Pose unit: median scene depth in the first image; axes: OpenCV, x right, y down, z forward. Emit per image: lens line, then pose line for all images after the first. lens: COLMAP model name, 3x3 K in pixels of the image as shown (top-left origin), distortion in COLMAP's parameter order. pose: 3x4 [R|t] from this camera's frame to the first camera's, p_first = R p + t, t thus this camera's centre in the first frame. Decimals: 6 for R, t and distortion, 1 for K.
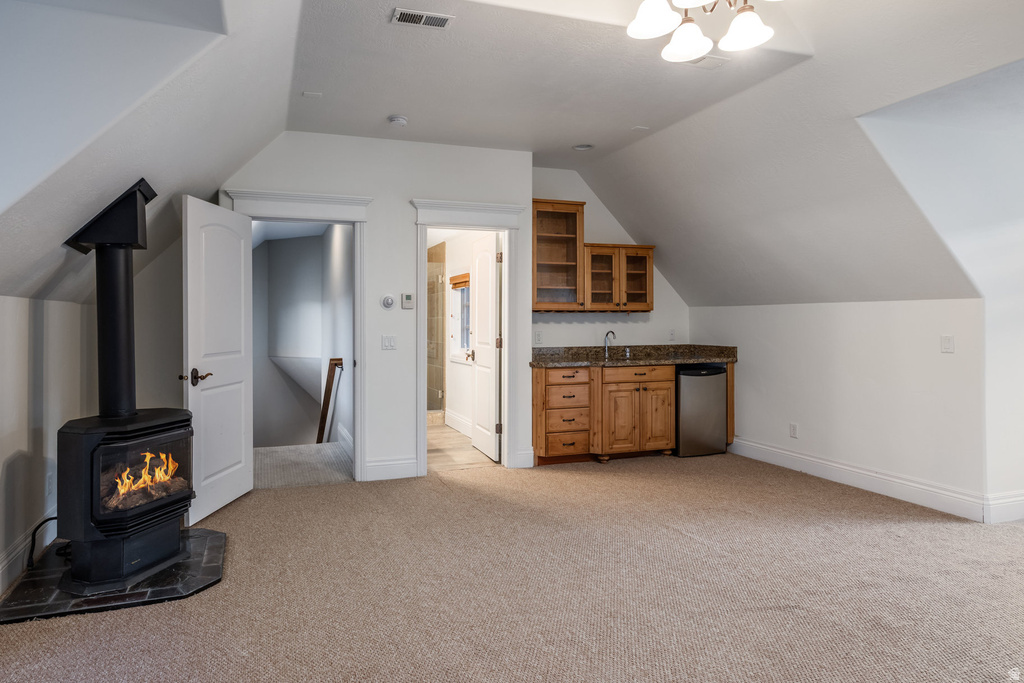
lens RADIAL K [[636.3, 0, 509.3], [0, 636.3, 319.1], [0, 0, 1]] dist [-0.002211, -0.001357]
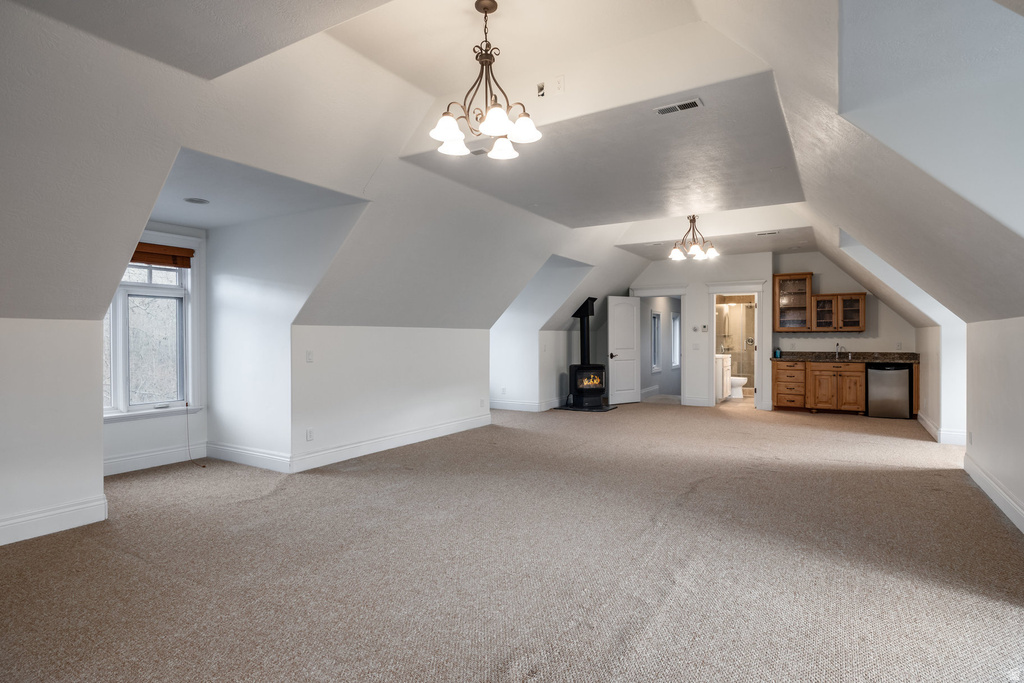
lens RADIAL K [[636.3, 0, 509.3], [0, 636.3, 319.1], [0, 0, 1]] dist [-0.002211, -0.001357]
pose [[0.663678, -0.018177, -0.747797, 0.951053], [0.001985, 0.999744, -0.022540, -0.009892], [0.748016, 0.013475, 0.663544, -0.902276]]
